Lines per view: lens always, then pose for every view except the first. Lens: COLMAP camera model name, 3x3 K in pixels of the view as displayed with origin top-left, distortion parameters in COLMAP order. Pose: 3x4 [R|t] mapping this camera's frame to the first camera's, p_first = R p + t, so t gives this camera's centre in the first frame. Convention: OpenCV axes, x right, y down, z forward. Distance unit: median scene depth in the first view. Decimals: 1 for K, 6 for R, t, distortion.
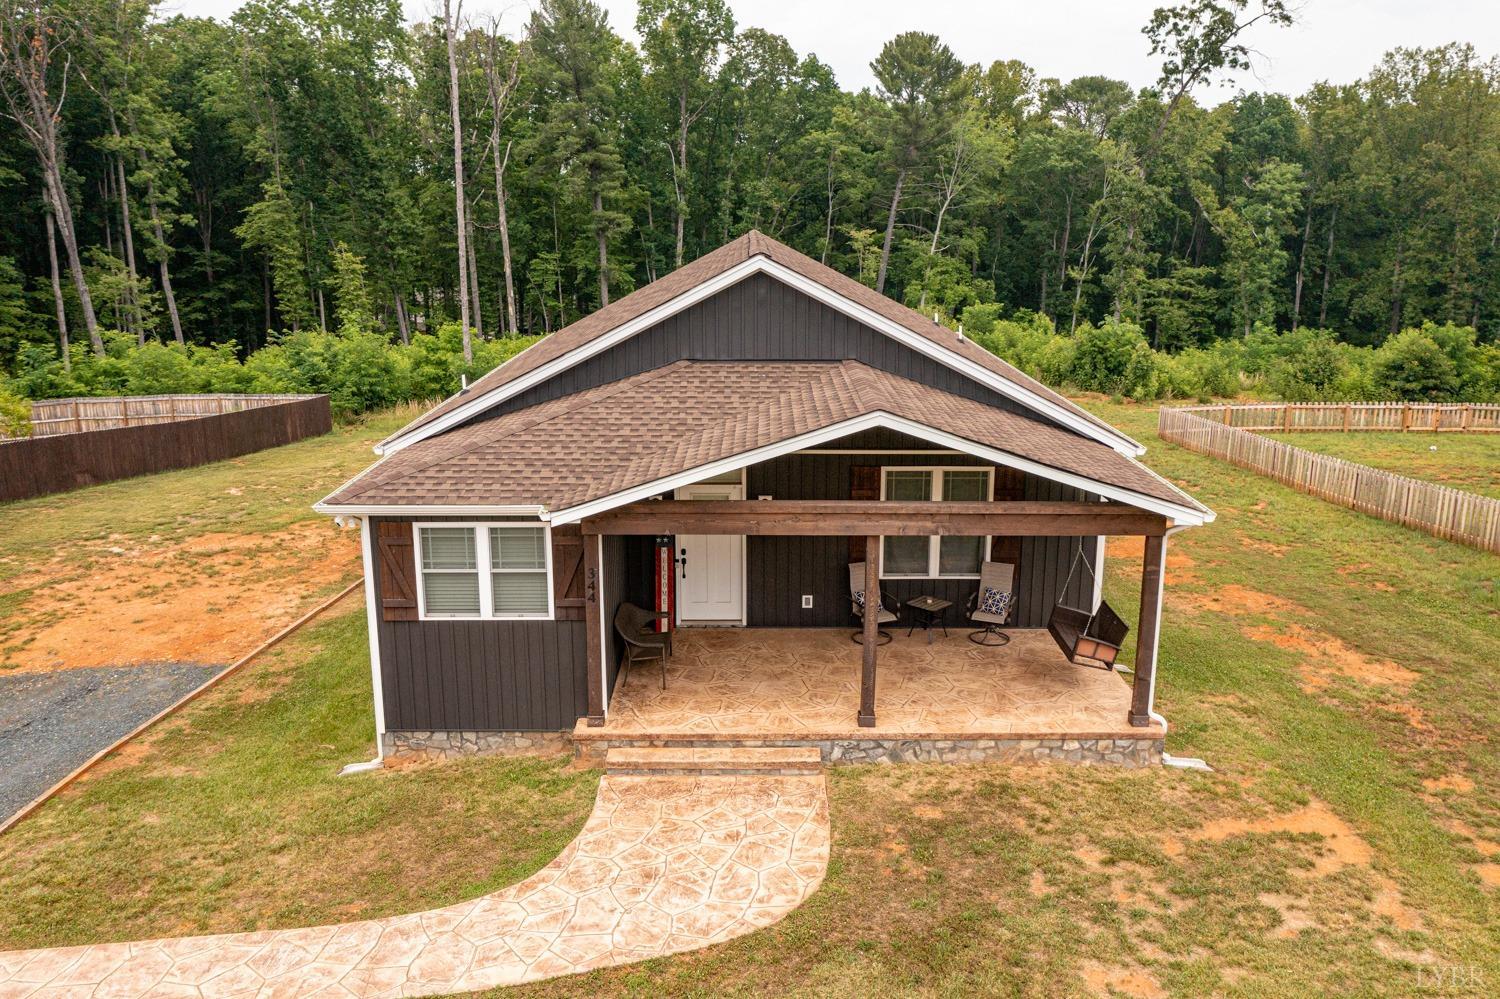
lens RADIAL K [[1193.7, 0, 750.9], [0, 1193.7, 500.3], [0, 0, 1]] dist [0.011115, -0.003464]
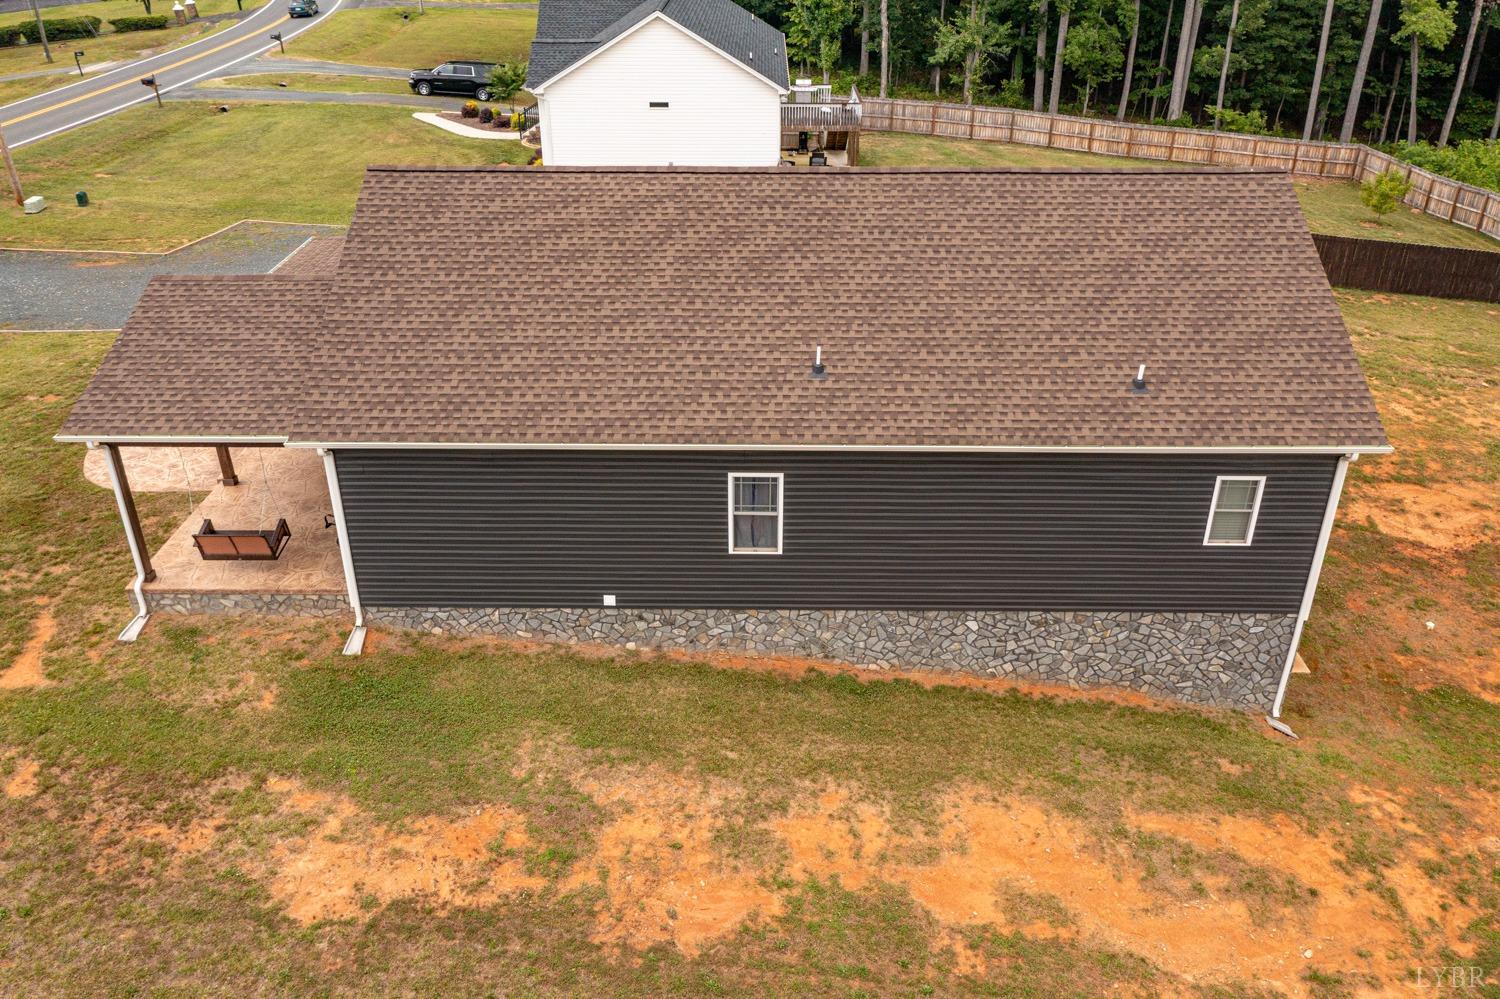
lens RADIAL K [[1193.7, 0, 750.9], [0, 1193.7, 500.3], [0, 0, 1]] dist [0.011115, -0.003464]
pose [[-0.010510, 0.474971, -0.879939, 0.861040], [-0.240412, 0.852975, 0.463288, -0.394259], [0.970614, 0.216417, 0.105224, 0.894249]]
